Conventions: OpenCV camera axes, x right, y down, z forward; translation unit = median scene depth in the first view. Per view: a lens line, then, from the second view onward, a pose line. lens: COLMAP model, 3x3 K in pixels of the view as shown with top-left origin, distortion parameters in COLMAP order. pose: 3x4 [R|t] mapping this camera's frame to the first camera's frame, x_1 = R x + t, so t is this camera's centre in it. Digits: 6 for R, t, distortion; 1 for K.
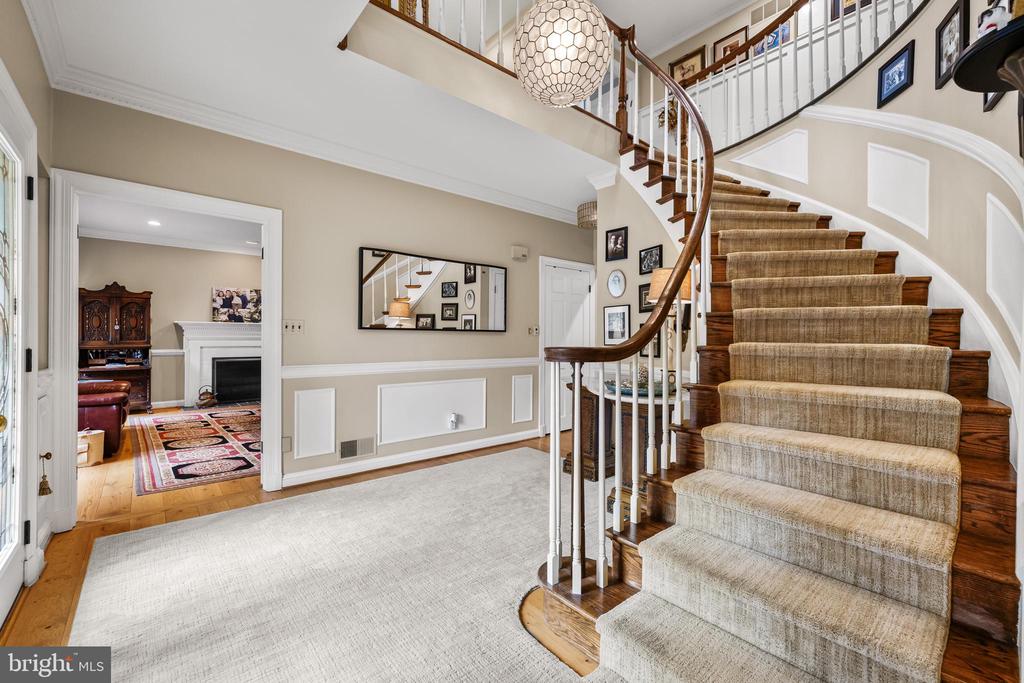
lens RADIAL K [[434.4, 0, 513.2], [0, 434.4, 340.1], [0, 0, 1]] dist [0.005325, 0.000207]
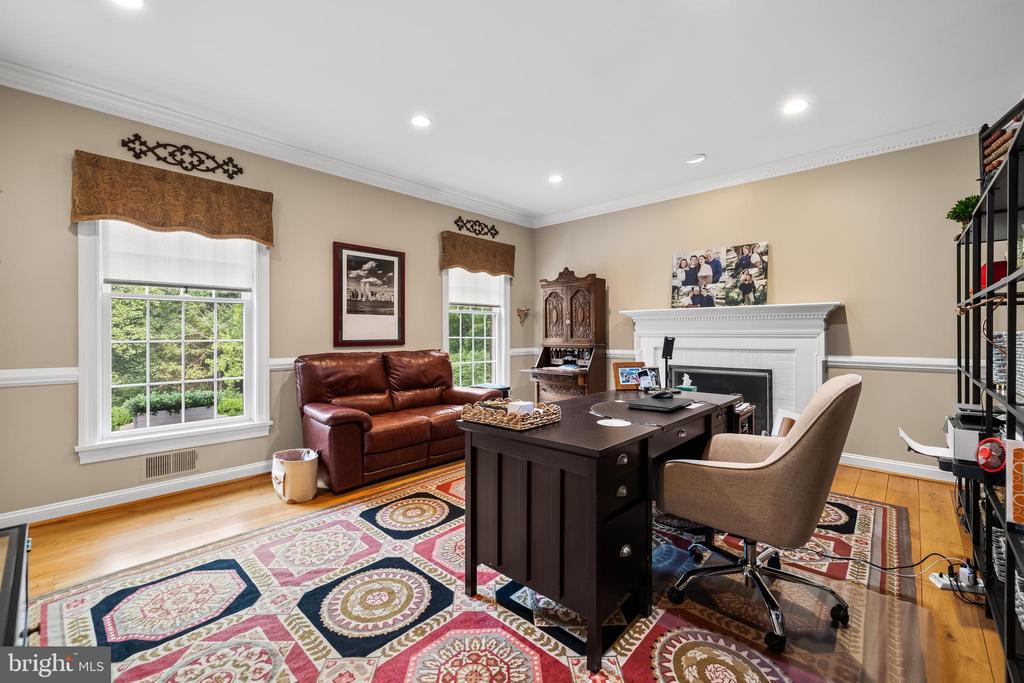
lens RADIAL K [[434.4, 0, 505.8], [0, 434.4, 341.3], [0, 0, 1]] dist [0.005325, 0.000207]
pose [[0.128330, 0.015374, -0.991612, -0.082665], [0.001444, 0.999876, 0.015689, -0.004586], [0.991730, -0.003445, 0.128292, 0.660159]]
